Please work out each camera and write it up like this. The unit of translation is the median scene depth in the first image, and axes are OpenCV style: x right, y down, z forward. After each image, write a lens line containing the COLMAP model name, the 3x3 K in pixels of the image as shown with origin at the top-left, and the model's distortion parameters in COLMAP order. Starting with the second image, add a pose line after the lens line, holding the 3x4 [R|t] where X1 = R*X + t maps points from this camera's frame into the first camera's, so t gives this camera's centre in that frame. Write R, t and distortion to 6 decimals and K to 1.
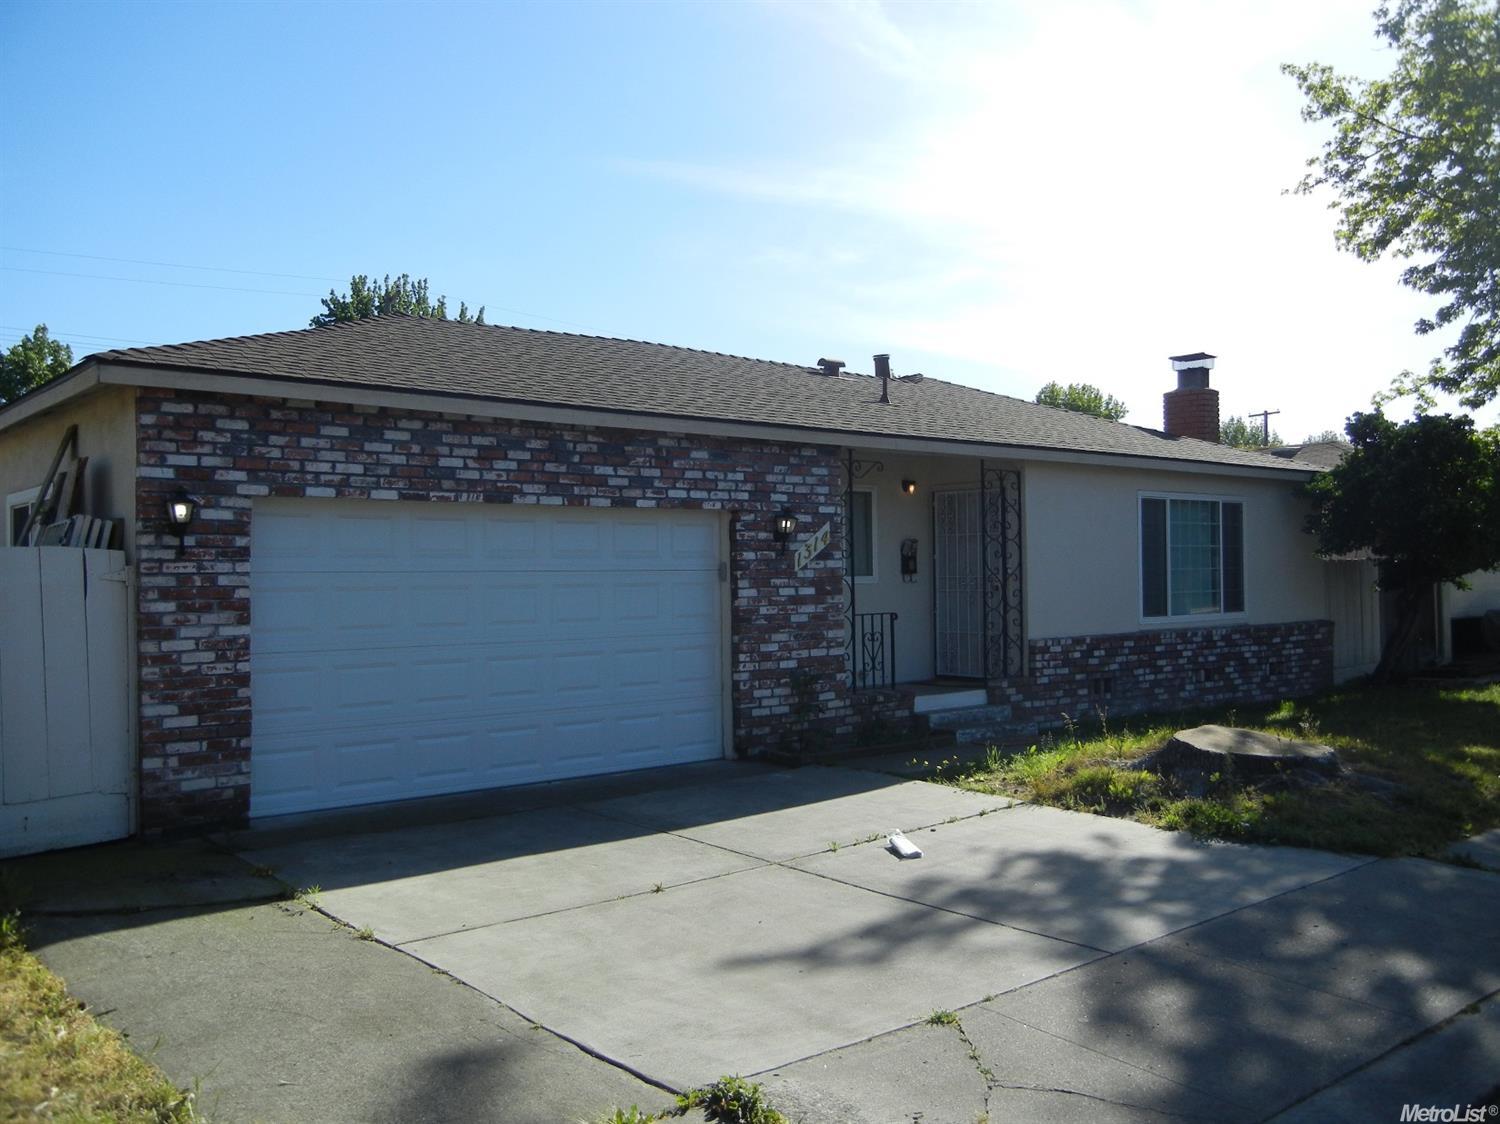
lens RADIAL K [[1288.9, 0, 750.1], [0, 1288.9, 572.4], [0, 0, 1]] dist [0.018615, -0.012243]
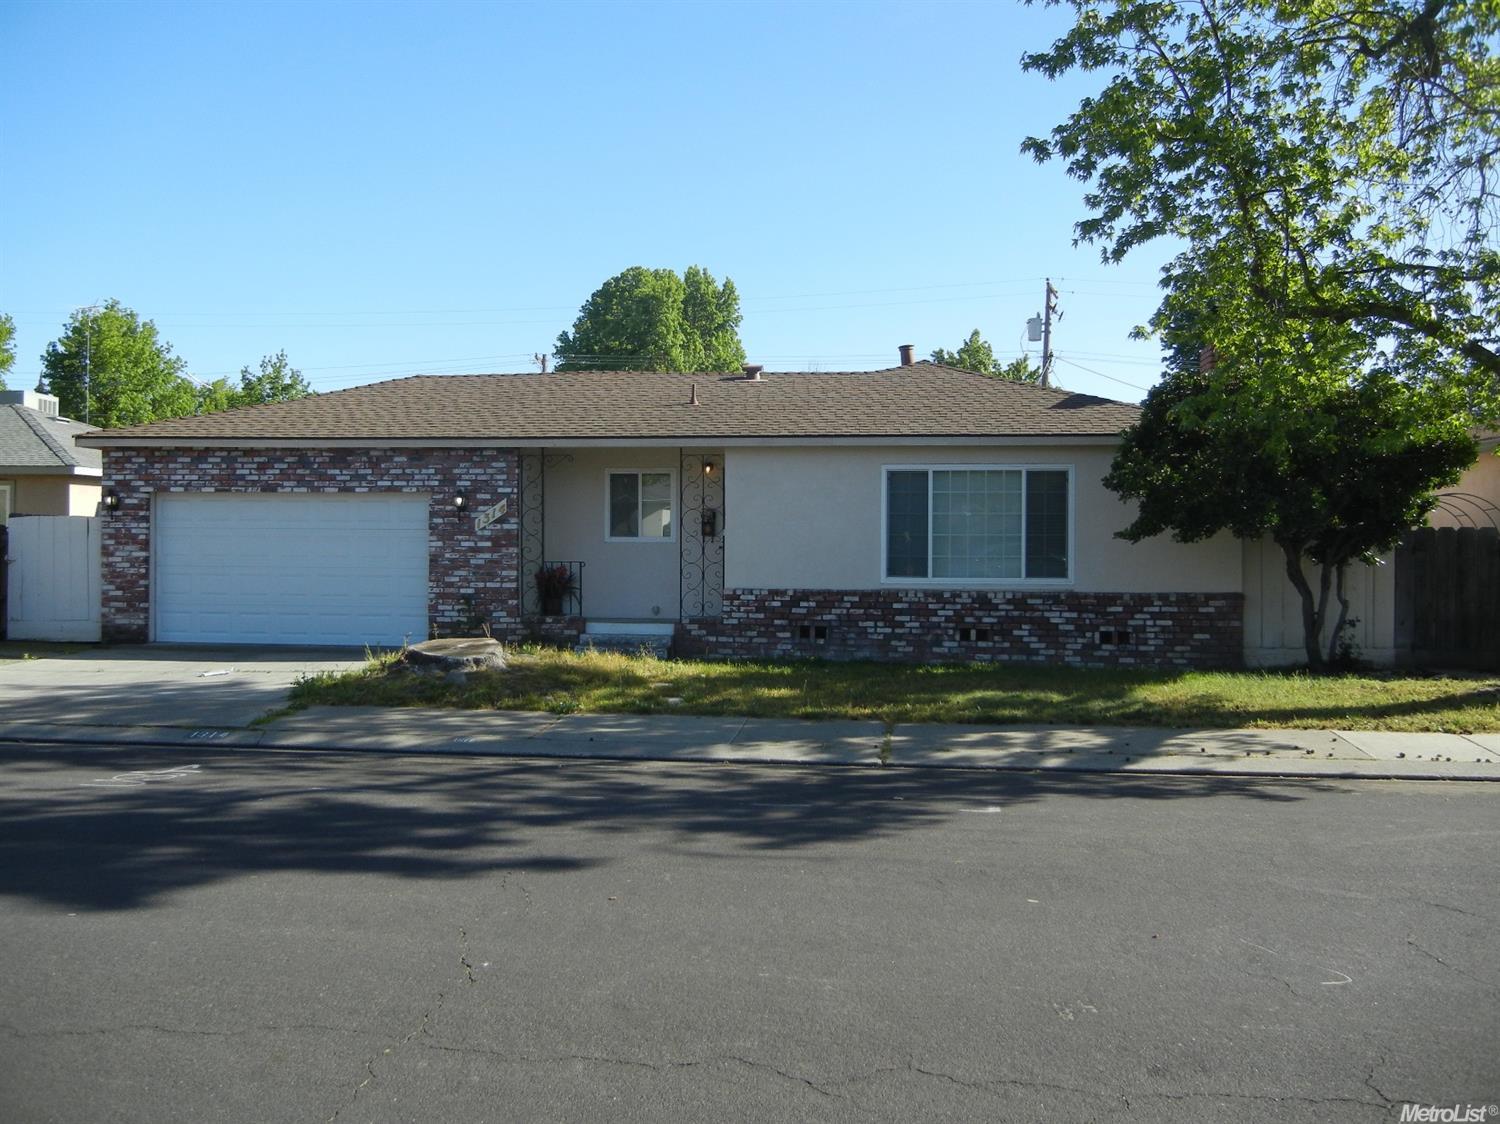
lens RADIAL K [[1288.9, 0, 748.8], [0, 1288.9, 552.0], [0, 0, 1]] dist [0.018615, -0.012243]
pose [[0.675835, 0.022499, -0.736710, 1.473137], [-0.012295, 0.999739, 0.019253, -0.009922], [0.736951, -0.003954, 0.675935, 0.213035]]
